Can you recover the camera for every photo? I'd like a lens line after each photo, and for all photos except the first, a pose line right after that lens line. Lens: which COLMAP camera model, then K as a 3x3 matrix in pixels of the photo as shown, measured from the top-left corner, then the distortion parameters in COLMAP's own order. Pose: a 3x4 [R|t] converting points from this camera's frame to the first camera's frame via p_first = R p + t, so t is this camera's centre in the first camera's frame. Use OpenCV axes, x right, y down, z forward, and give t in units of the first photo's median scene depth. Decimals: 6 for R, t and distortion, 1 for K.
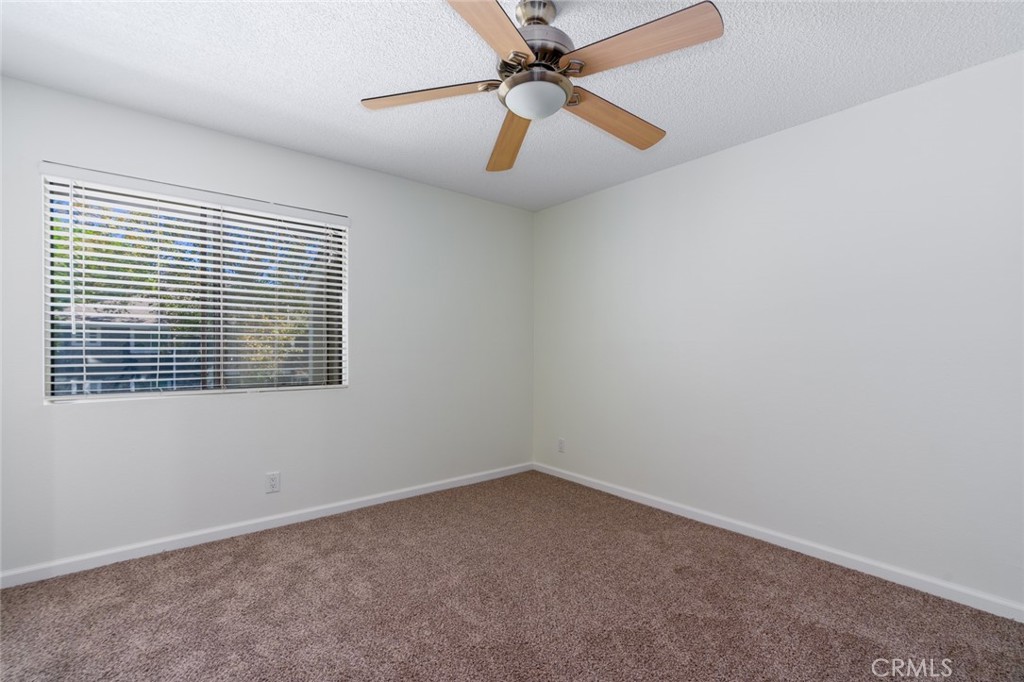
lens RADIAL K [[451.3, 0, 511.2], [0, 451.3, 345.3], [0, 0, 1]] dist [-0.015252, 0.004662]
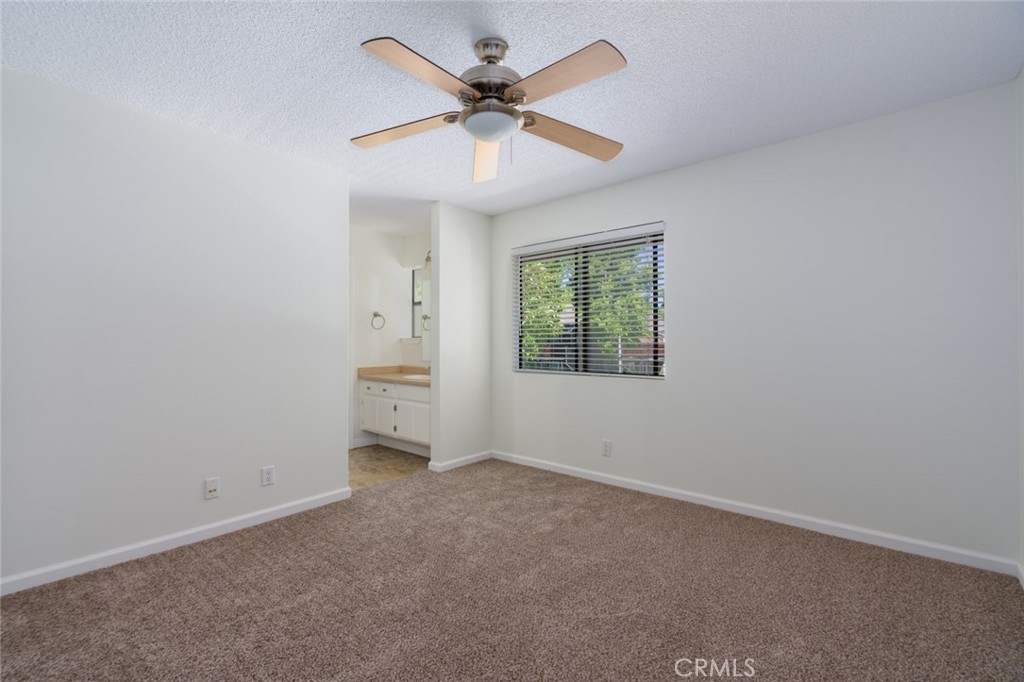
lens RADIAL K [[451.3, 0, 511.7], [0, 451.3, 338.8], [0, 0, 1]] dist [-0.015252, 0.004662]
pose [[0.175695, -0.012171, -0.984369, 0.761442], [0.002436, 0.999926, -0.011929, 0.010724], [0.984442, -0.000302, 0.175712, 0.562605]]
